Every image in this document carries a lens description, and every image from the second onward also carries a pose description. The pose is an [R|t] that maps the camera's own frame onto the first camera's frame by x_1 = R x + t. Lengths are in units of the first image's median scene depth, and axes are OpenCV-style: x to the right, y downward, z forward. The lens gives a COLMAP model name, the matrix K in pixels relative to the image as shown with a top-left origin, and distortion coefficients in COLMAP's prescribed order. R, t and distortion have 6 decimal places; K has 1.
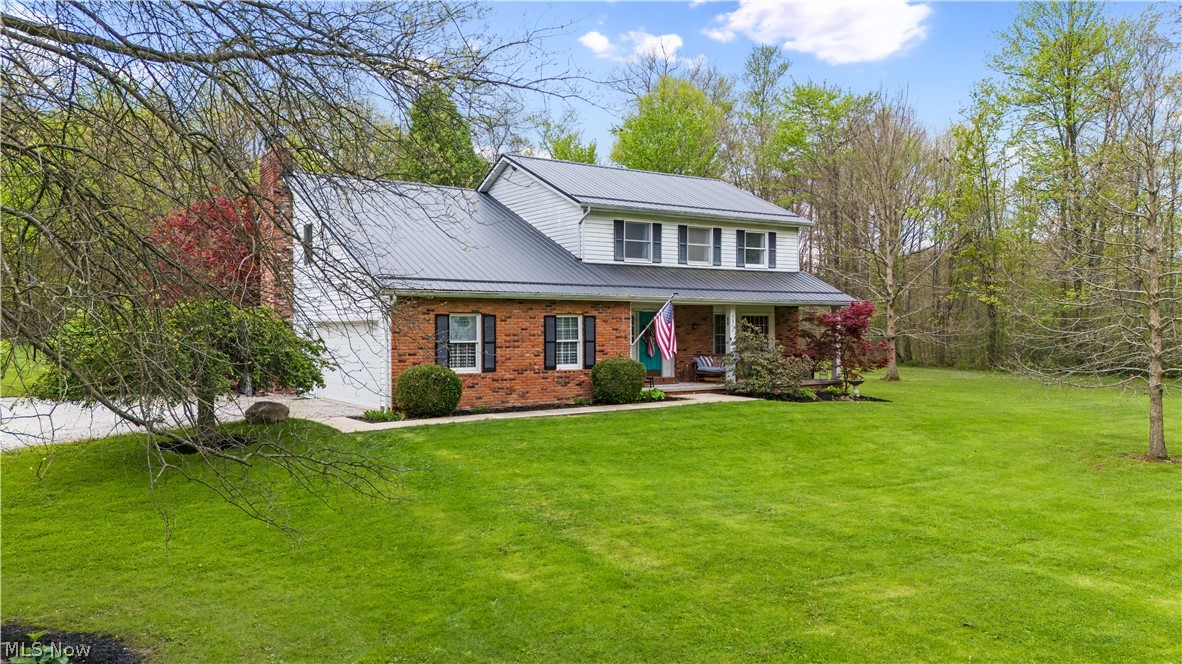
lens RADIAL K [[879.5, 0, 580.5], [0, 879.5, 334.8], [0, 0, 1]] dist [0.033008, -0.022116]
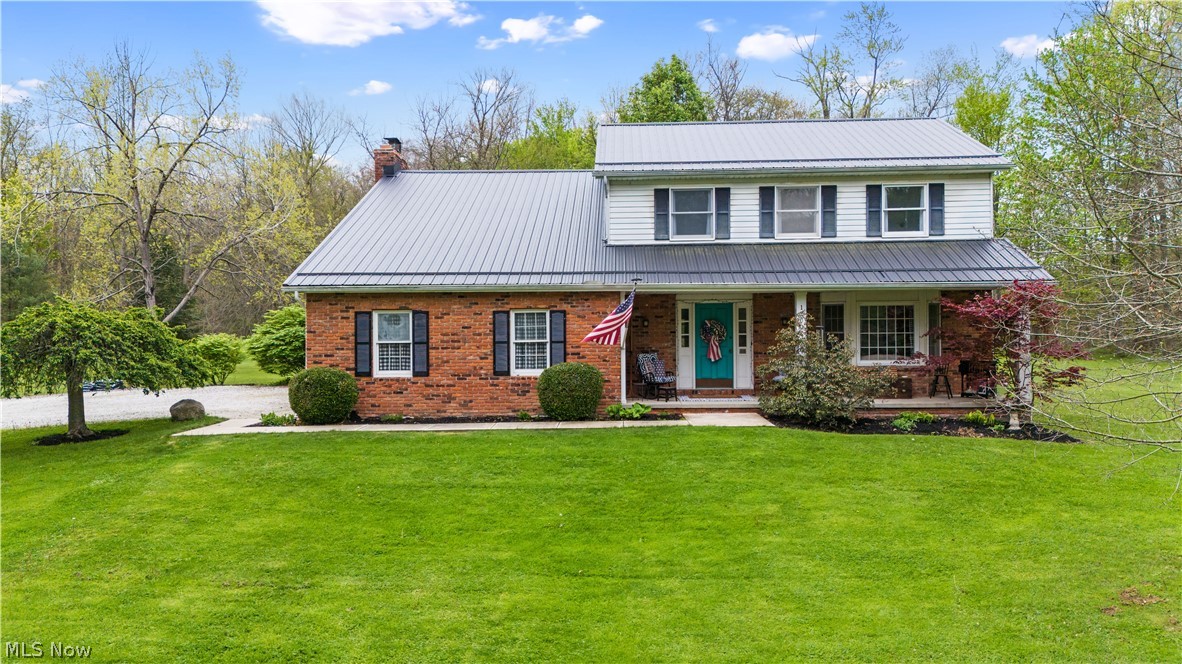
lens RADIAL K [[879.5, 0, 566.1], [0, 879.5, 334.5], [0, 0, 1]] dist [0.033008, -0.022116]
pose [[0.810290, 0.001723, -0.586027, 0.438987], [0.002442, 0.999977, 0.006317, -0.003964], [0.586024, -0.006550, 0.810267, 0.306390]]
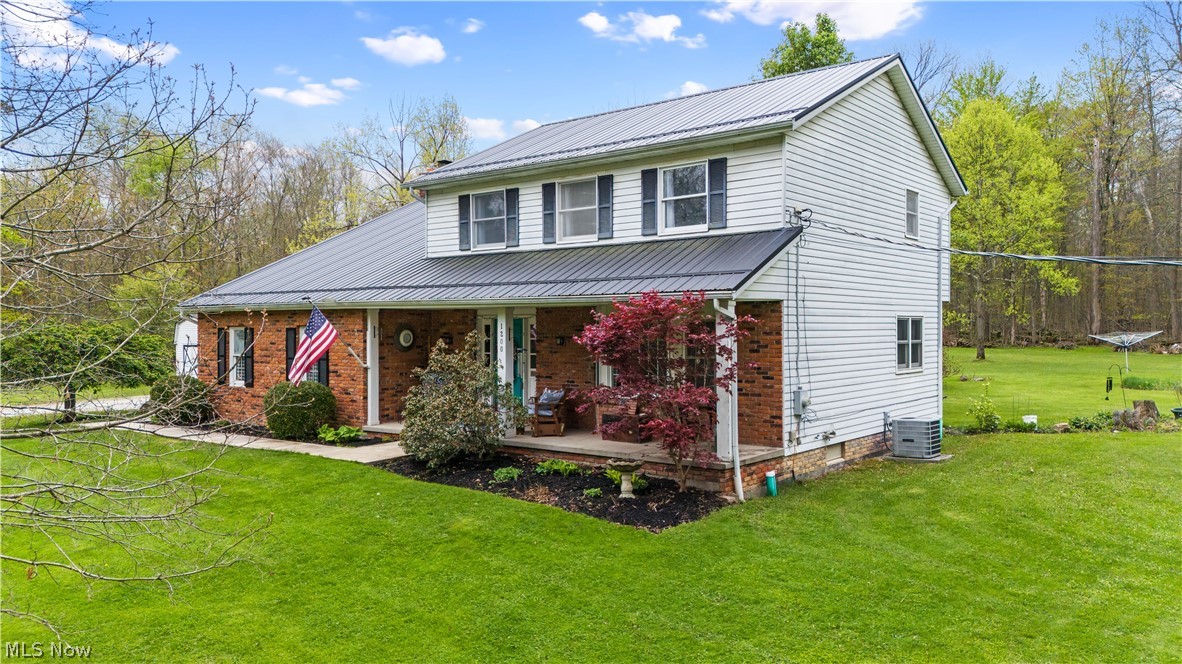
lens RADIAL K [[879.5, 0, 585.8], [0, 879.5, 341.5], [0, 0, 1]] dist [0.033008, -0.022116]
pose [[0.315132, 0.020379, -0.948829, 0.774571], [0.001487, 0.999758, 0.021966, -0.024021], [0.949047, -0.008333, 0.315025, 0.864282]]
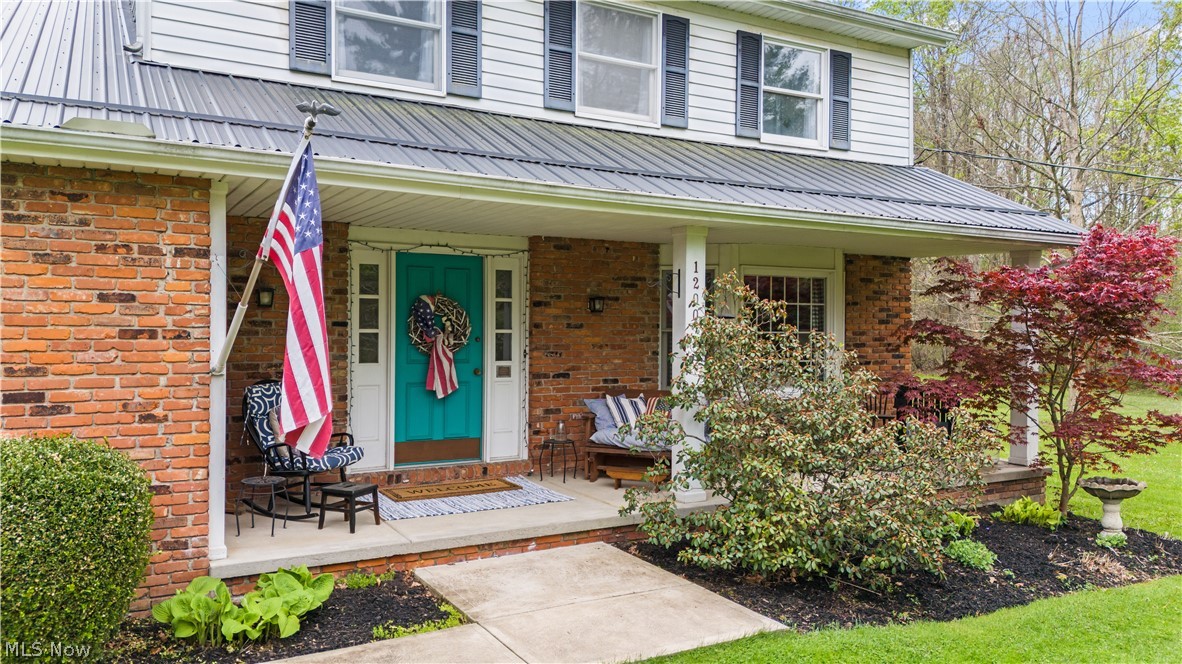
lens RADIAL K [[879.5, 0, 597.8], [0, 879.5, 340.8], [0, 0, 1]] dist [0.033008, -0.022116]
pose [[0.998222, 0.012237, -0.058334, 0.158320], [-0.011578, 0.999865, 0.011631, 0.000409], [0.058469, -0.010935, 0.998229, 0.709478]]
